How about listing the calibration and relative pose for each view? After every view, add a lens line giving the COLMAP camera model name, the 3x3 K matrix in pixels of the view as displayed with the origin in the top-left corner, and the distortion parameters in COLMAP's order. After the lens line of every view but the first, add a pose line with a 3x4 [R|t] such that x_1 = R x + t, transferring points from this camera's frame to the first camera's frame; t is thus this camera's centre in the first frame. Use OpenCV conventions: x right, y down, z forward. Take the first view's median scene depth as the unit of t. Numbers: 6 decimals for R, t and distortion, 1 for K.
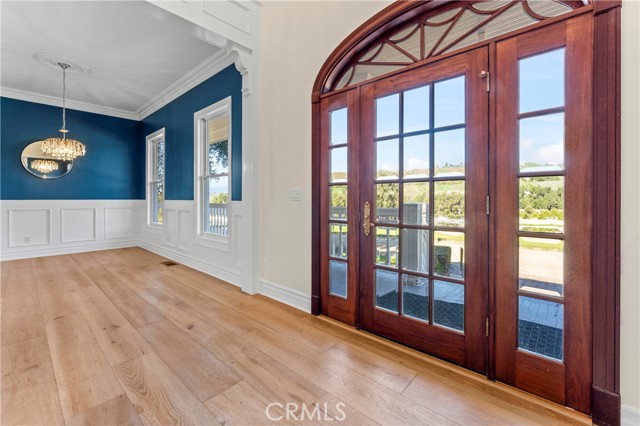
lens RADIAL K [[275.4, 0, 316.4], [0, 275.4, 199.1], [0, 0, 1]] dist [-0.001161, -0.000035]
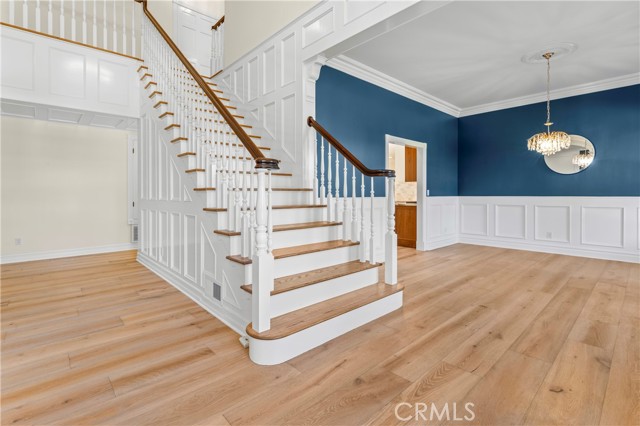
lens RADIAL K [[302.3, 0, 318.1], [0, 302.3, 190.9], [0, 0, 1]] dist [-0.001729, -0.000155]
pose [[-0.082193, -0.012698, -0.996536, 0.289897], [-0.004137, 0.999915, -0.012400, -0.000049], [0.996608, 0.003104, -0.082239, 0.450525]]
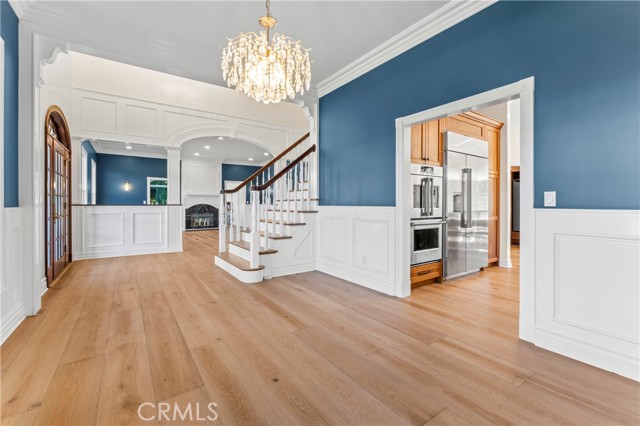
lens RADIAL K [[278.1, 0, 320.0], [0, 278.1, 213.0], [0, 0, 1]] dist [-0.001053, -0.000137]
pose [[-0.977034, -0.012413, 0.212720, -1.639487], [-0.003900, 0.999176, 0.040394, -0.015289], [-0.213046, 0.038636, -0.976278, 2.068609]]
